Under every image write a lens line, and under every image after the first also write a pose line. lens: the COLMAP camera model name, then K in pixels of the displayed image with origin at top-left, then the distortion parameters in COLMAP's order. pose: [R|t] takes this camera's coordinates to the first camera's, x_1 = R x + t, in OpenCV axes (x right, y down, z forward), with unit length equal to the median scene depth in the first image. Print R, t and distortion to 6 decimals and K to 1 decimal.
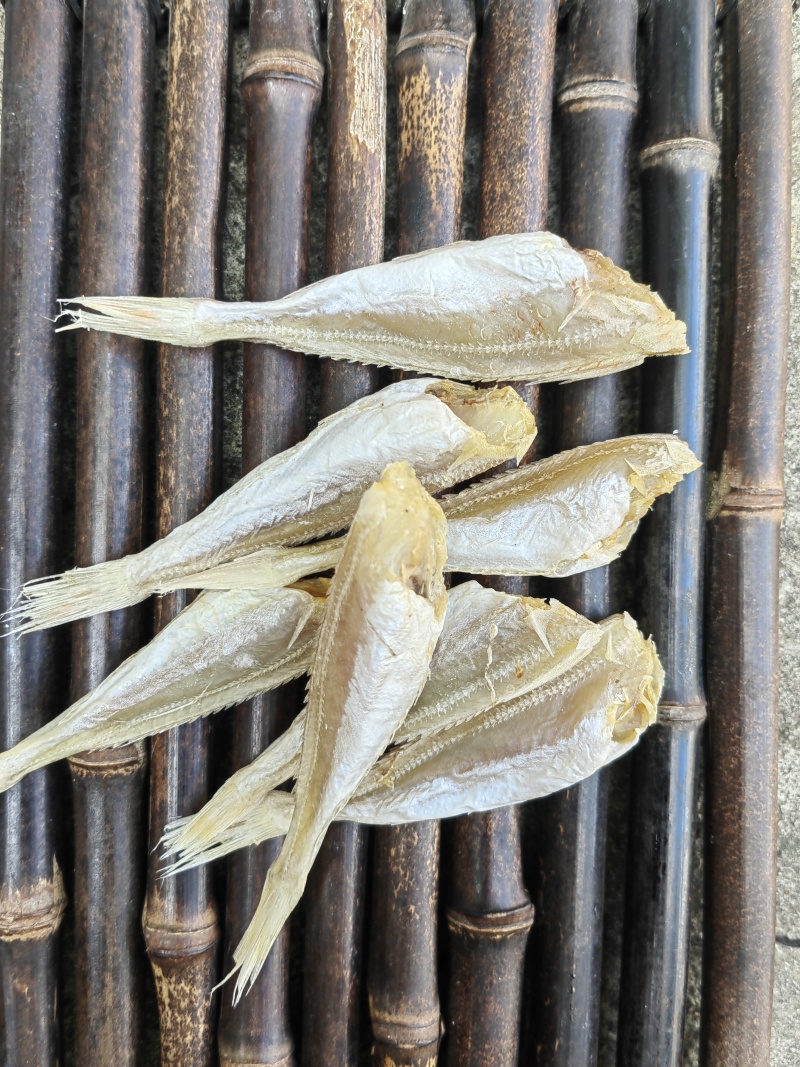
lens RADIAL K [[904.9, 0, 406.5], [0, 904.9, 533.9], [0, 0, 1]] dist [0.024681, -0.045786]
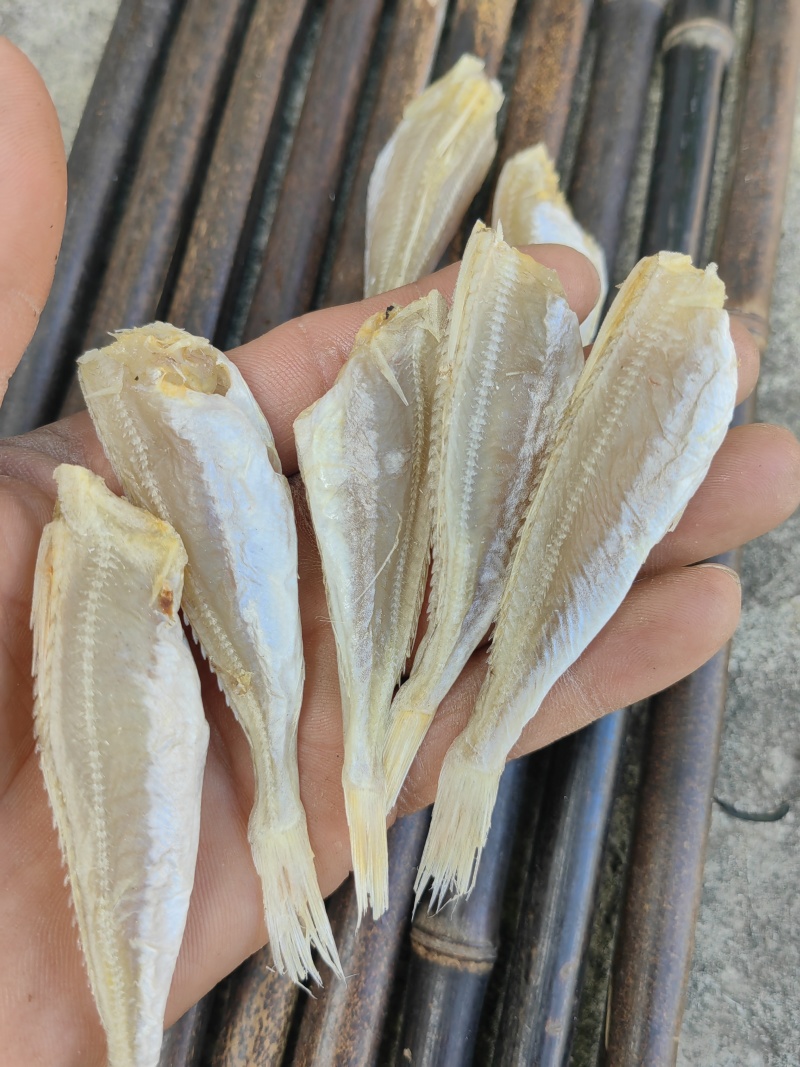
lens RADIAL K [[904.9, 0, 362.6], [0, 904.9, 552.4], [0, 0, 1]] dist [0.024681, -0.045786]
pose [[0.980732, 0.170092, -0.096088, 0.106246], [-0.188045, 0.955244, -0.228360, 0.536078], [0.052945, 0.242029, 0.968823, 0.031114]]
